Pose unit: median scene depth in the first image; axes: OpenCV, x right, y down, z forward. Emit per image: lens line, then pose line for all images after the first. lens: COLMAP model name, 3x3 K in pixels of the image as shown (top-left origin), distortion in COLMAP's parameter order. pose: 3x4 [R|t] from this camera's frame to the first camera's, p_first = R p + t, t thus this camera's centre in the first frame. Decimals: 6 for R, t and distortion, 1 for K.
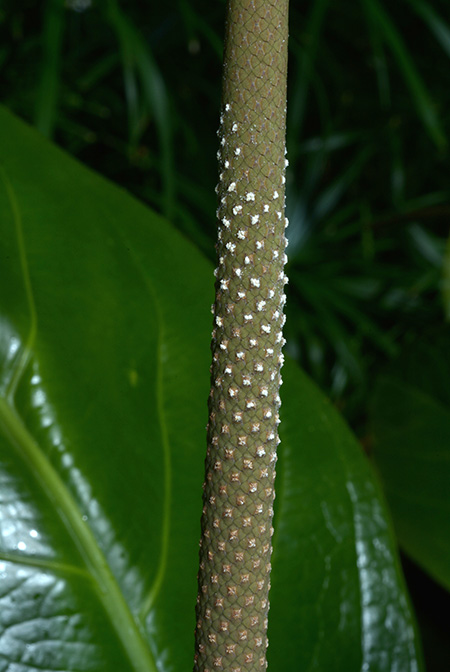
lens RADIAL K [[2189.7, 0, 225.0], [0, 2189.7, 336.0], [0, 0, 1]] dist [0.055419, 0.911205]
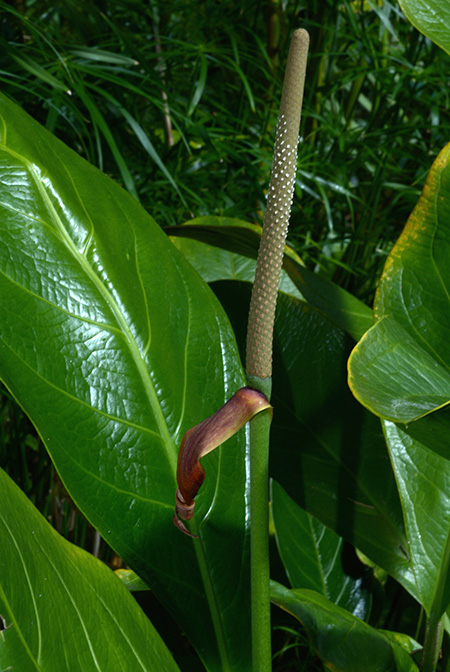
lens RADIAL K [[2189.7, 0, 225.0], [0, 2189.7, 336.0], [0, 0, 1]] dist [0.055419, 0.911205]
pose [[0.972684, 0.058133, 0.224735, -0.452491], [-0.045453, 0.997090, -0.061193, 0.236952], [-0.227639, 0.049307, 0.972497, -1.170385]]
